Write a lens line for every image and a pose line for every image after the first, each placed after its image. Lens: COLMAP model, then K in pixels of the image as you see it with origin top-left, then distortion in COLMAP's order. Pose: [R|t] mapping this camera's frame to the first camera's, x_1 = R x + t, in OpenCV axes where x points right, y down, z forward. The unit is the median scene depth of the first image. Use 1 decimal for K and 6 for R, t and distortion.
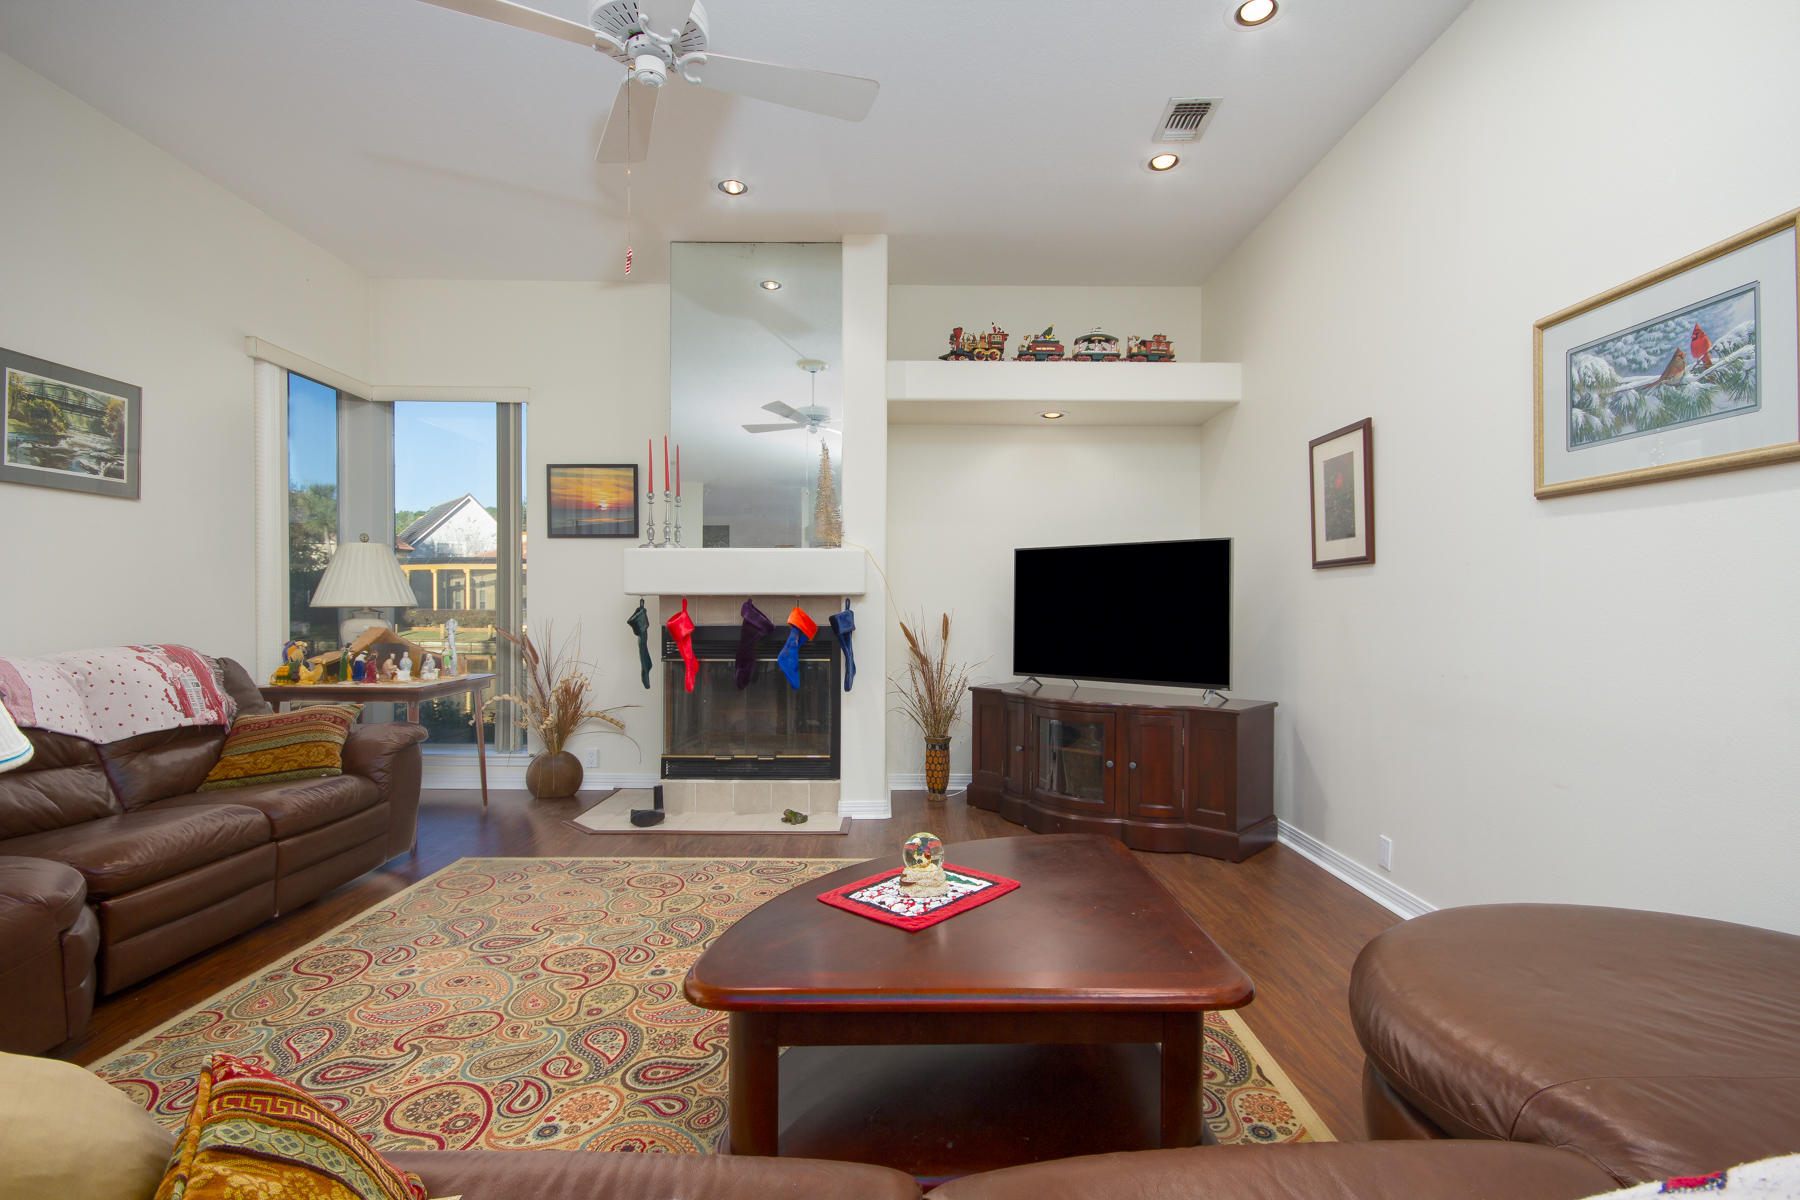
lens RADIAL K [[853.5, 0, 908.5], [0, 853.5, 607.1], [0, 0, 1]] dist [0.001320, -0.001709]
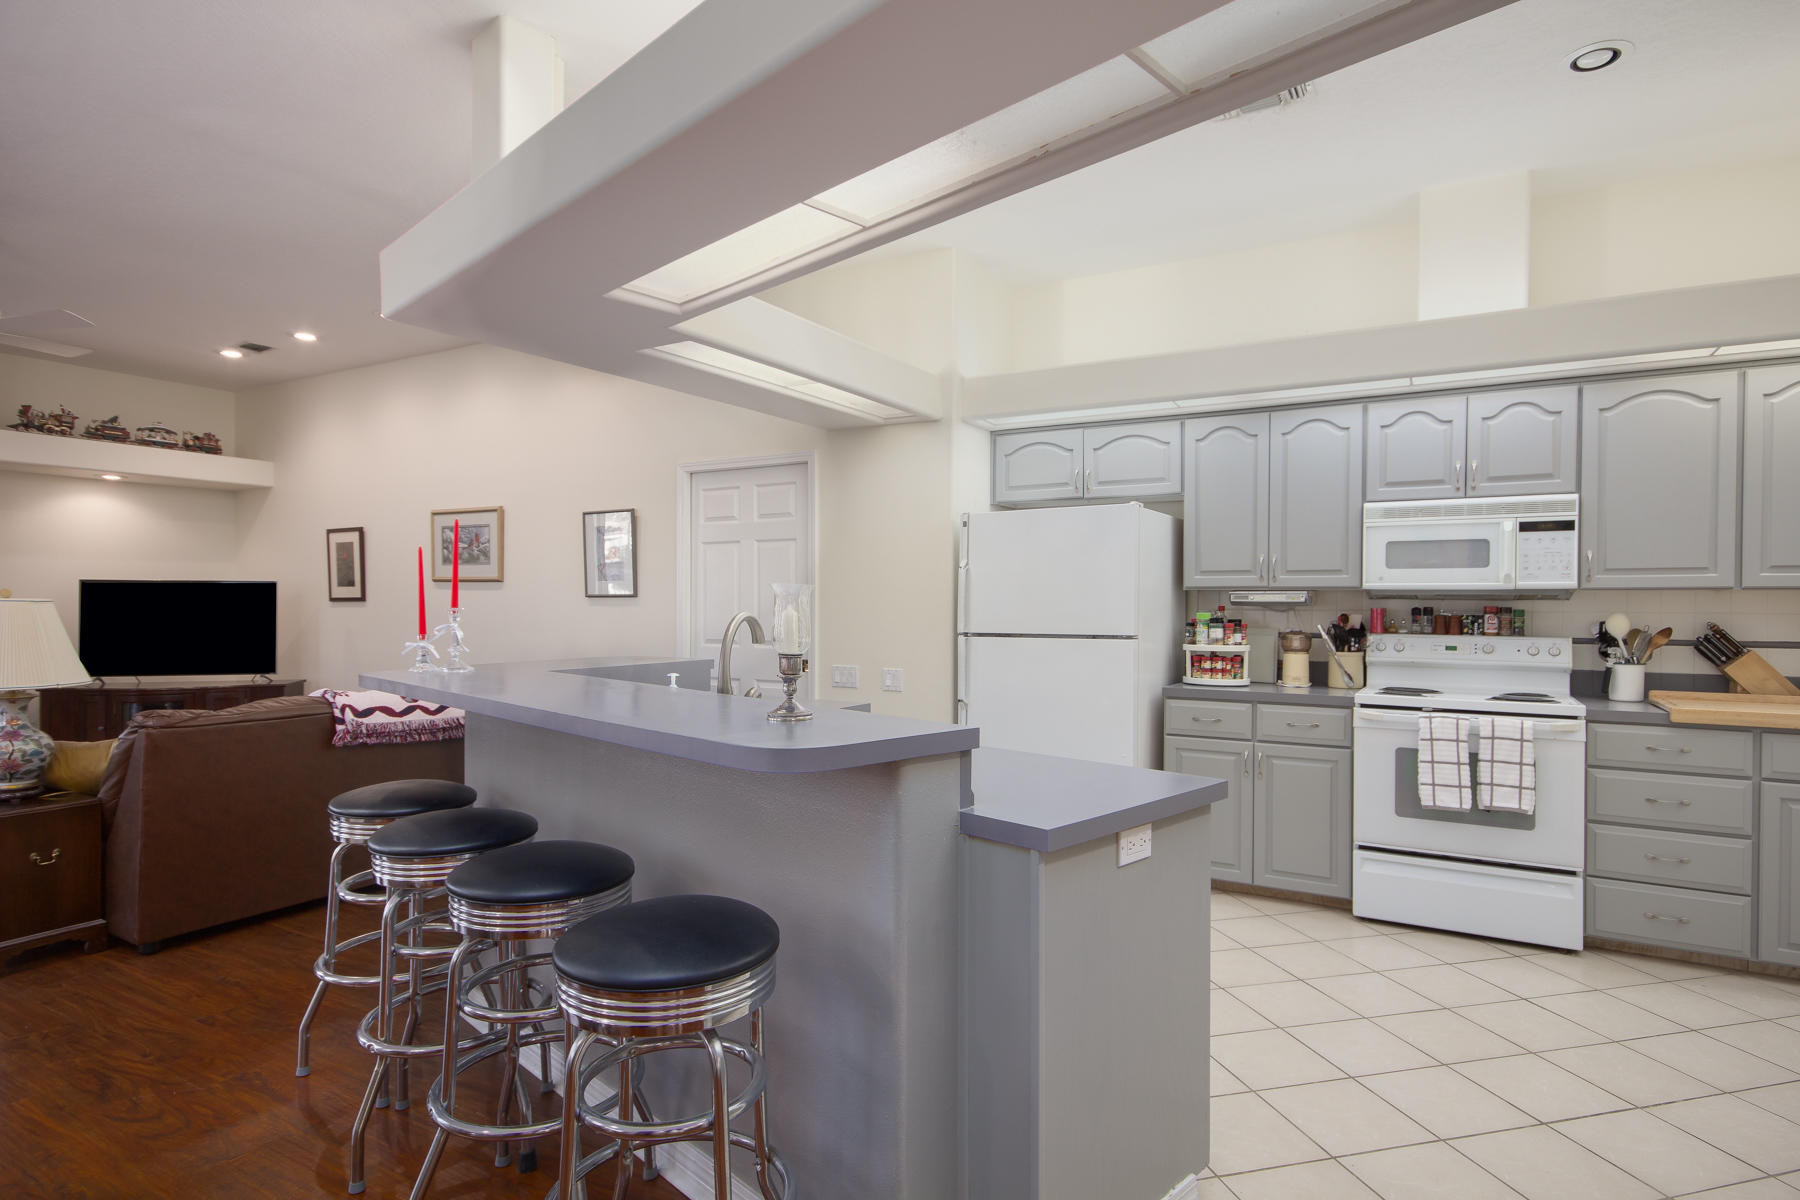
lens RADIAL K [[947.2, 0, 879.3], [0, 947.2, 614.6], [0, 0, 1]] dist [0.021230, -0.001095]
pose [[0.531378, -0.015088, 0.847000, -0.515204], [0.004222, 0.999876, 0.015162, -0.036978], [-0.847124, -0.004481, 0.531376, -0.878367]]
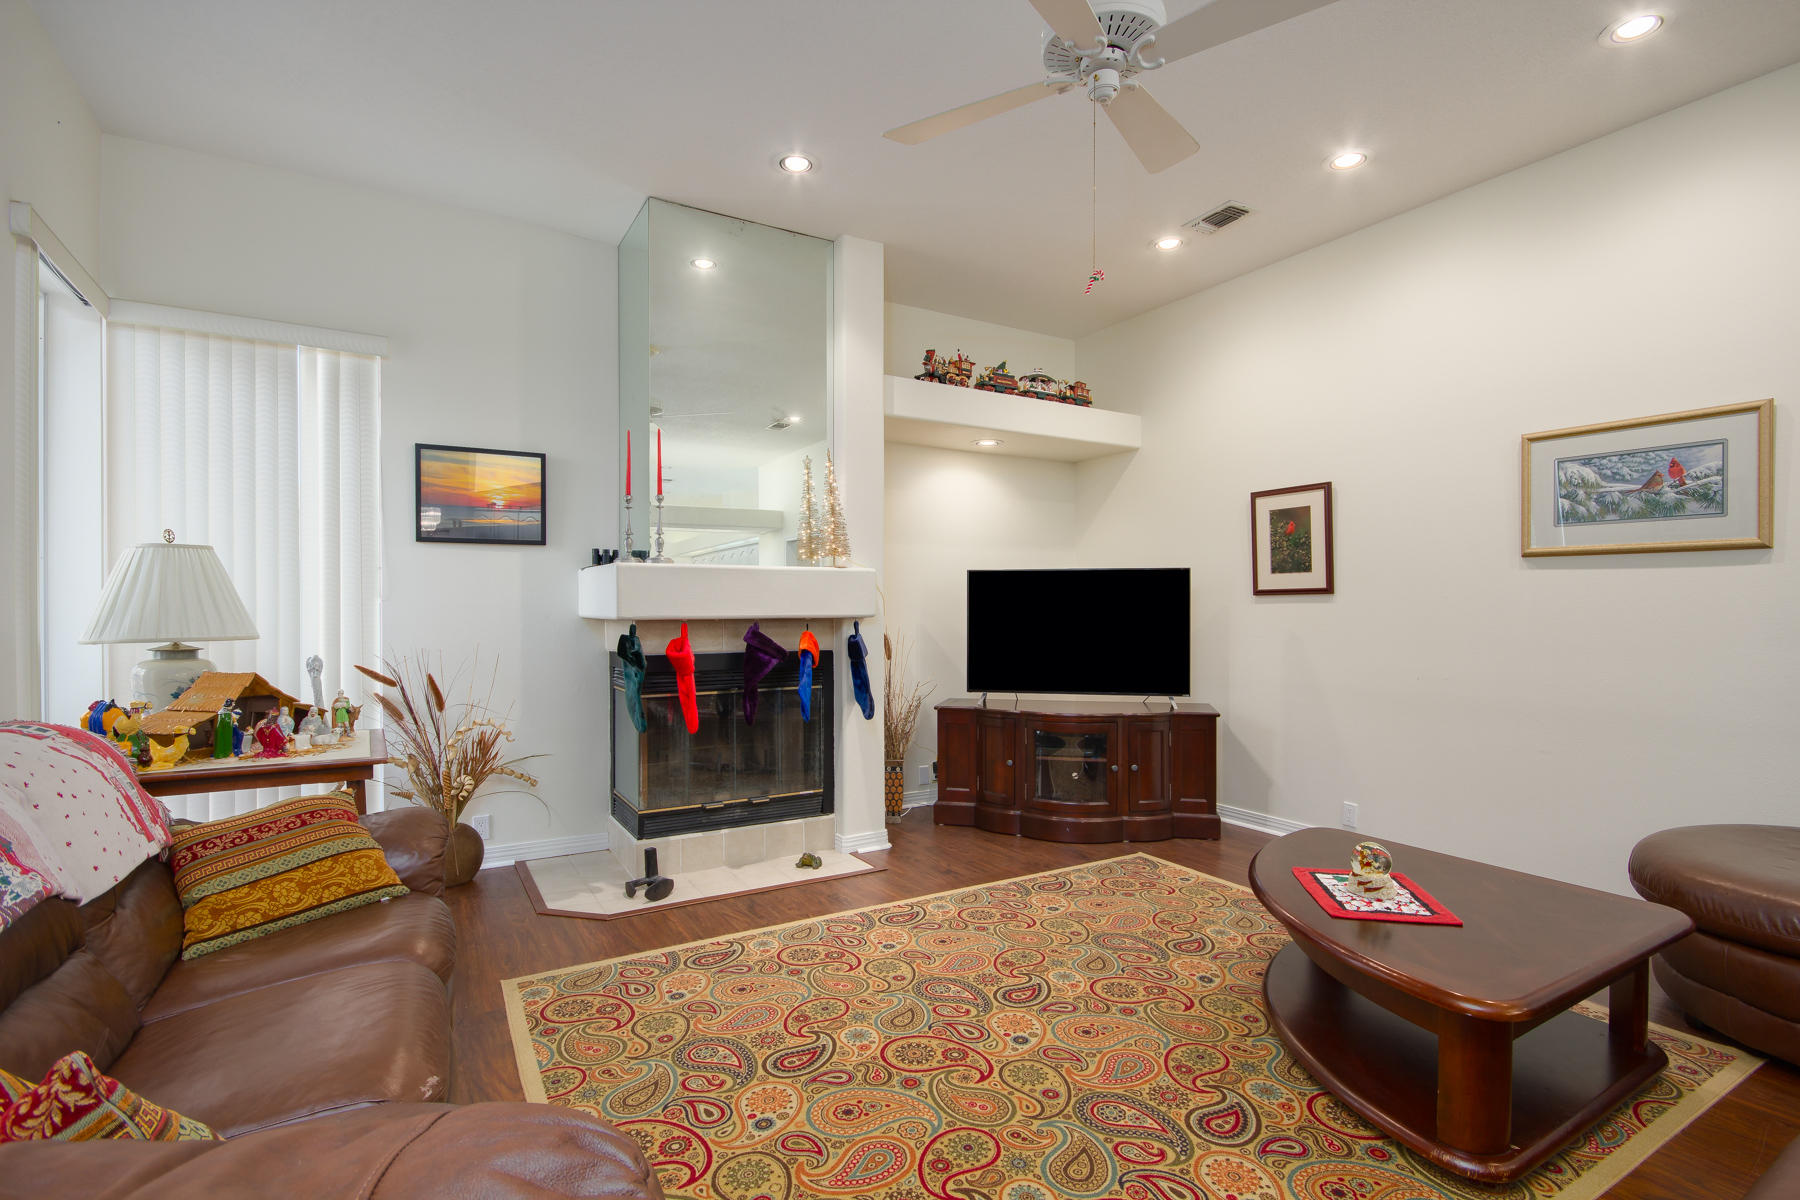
lens RADIAL K [[860.2, 0, 930.6], [0, 860.2, 601.9], [0, 0, 1]] dist [0.004104, 0.001712]
pose [[0.860811, 0.000058, 0.508925, -0.491577], [0.004254, 0.999964, -0.007309, -0.023899], [-0.508907, 0.008457, 0.860780, 0.138832]]
